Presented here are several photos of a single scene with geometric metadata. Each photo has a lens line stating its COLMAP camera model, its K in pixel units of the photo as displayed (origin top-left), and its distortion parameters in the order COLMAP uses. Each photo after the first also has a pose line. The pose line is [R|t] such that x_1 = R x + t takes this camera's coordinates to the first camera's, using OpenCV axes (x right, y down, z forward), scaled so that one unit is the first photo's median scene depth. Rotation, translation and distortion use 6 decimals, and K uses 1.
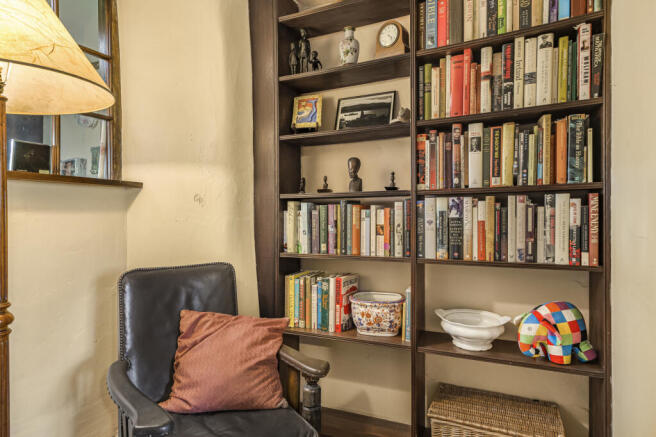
lens RADIAL K [[383.6, 0, 327.8], [0, 383.6, 216.6], [0, 0, 1]] dist [-0.000795, 0.000158]
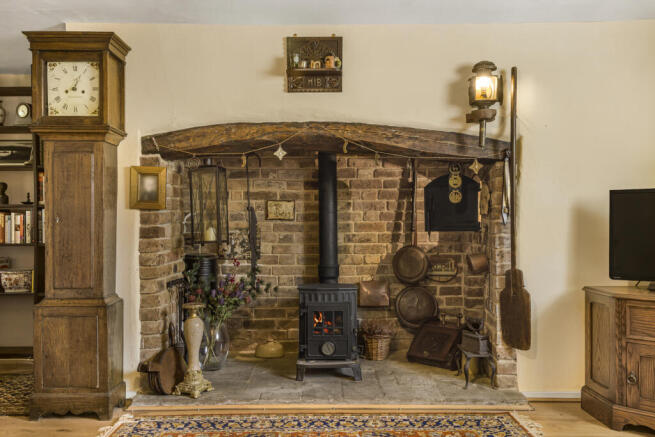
lens RADIAL K [[538.4, 0, 329.1], [0, 538.4, 225.6], [0, 0, 1]] dist [0.001926, -0.000491]
pose [[0.903833, -0.003957, 0.427867, 0.358914], [0.002260, 0.999987, 0.004475, 0.018847], [-0.427879, -0.003077, 0.903831, -1.696404]]
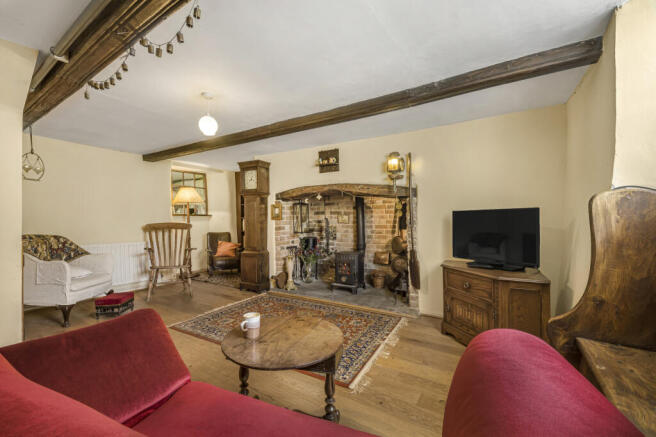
lens RADIAL K [[265.2, 0, 325.4], [0, 265.2, 216.7], [0, 0, 1]] dist [0.002236, 0.000403]
pose [[0.996842, -0.001651, -0.079393, 1.186765], [0.000565, 0.999906, -0.013705, -0.024394], [0.079408, 0.013617, 0.996749, -2.182284]]
